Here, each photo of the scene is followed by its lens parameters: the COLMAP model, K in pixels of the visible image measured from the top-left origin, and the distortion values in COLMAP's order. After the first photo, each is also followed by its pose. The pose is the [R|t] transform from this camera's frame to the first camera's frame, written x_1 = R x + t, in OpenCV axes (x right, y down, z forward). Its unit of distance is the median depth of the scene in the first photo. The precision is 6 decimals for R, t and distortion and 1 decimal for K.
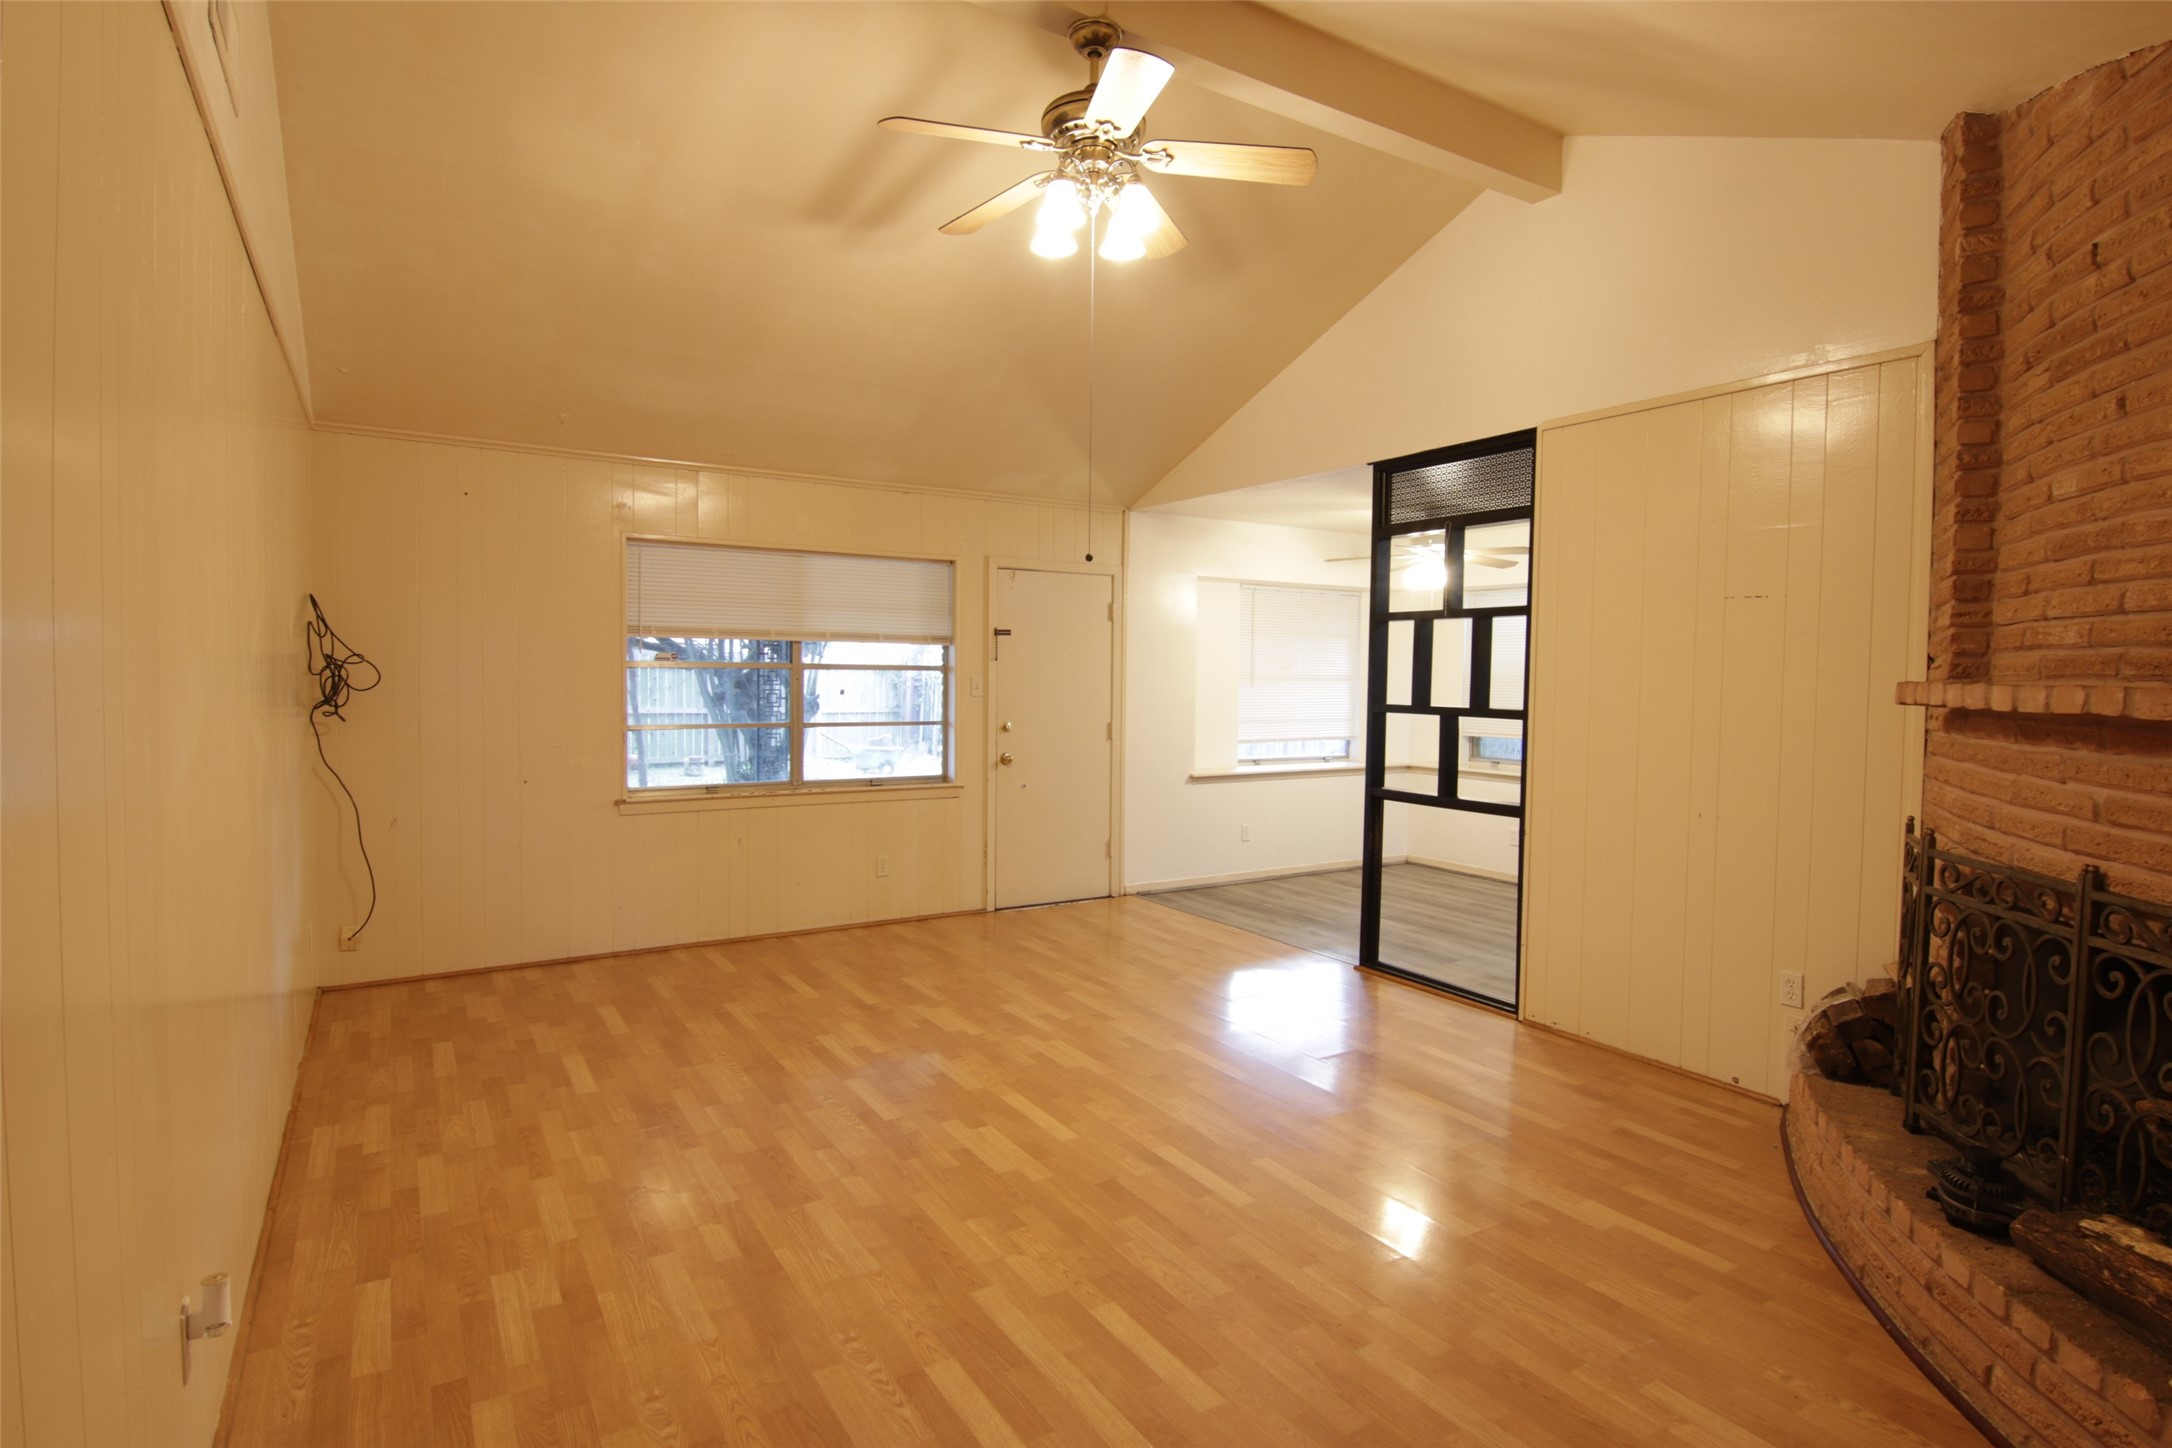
lens RADIAL K [[1106.7, 0, 1082.4], [0, 1106.7, 724.0], [0, 0, 1]] dist [-0.013504, -0.007342]
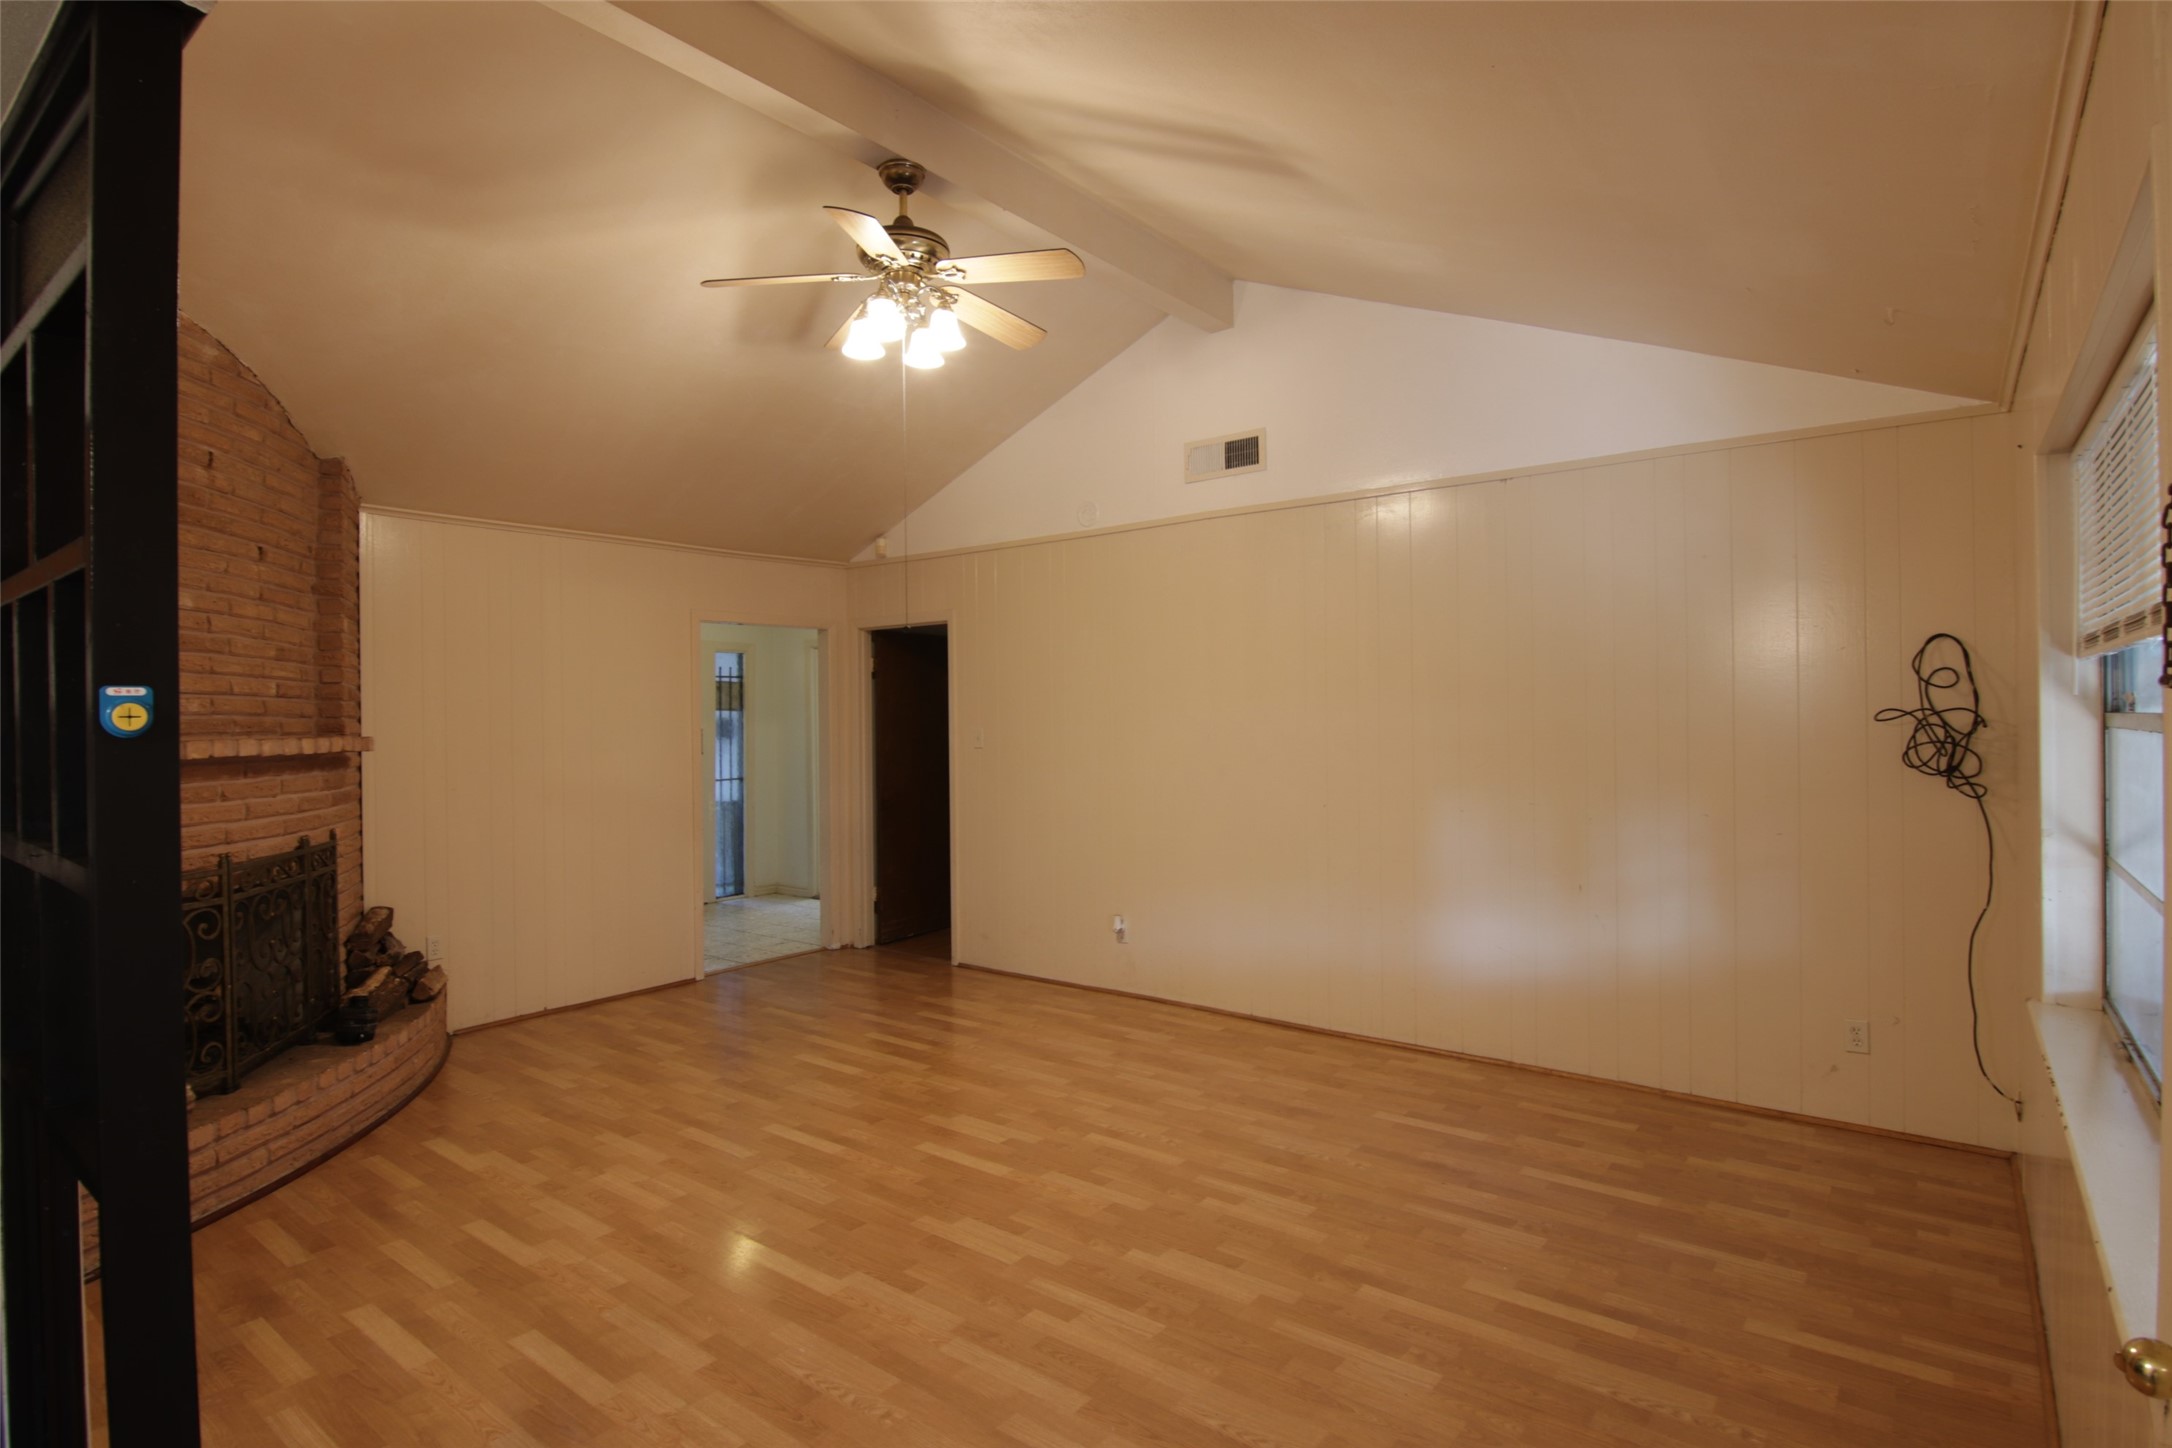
lens RADIAL K [[1106.7, 0, 1081.4], [0, 1106.7, 718.5], [0, 0, 1]] dist [-0.013504, -0.007342]
pose [[-0.940029, -0.000722, -0.341094, 0.223890], [-0.015894, 0.999004, 0.041688, -0.110768], [0.340724, 0.044609, -0.939104, 2.136092]]
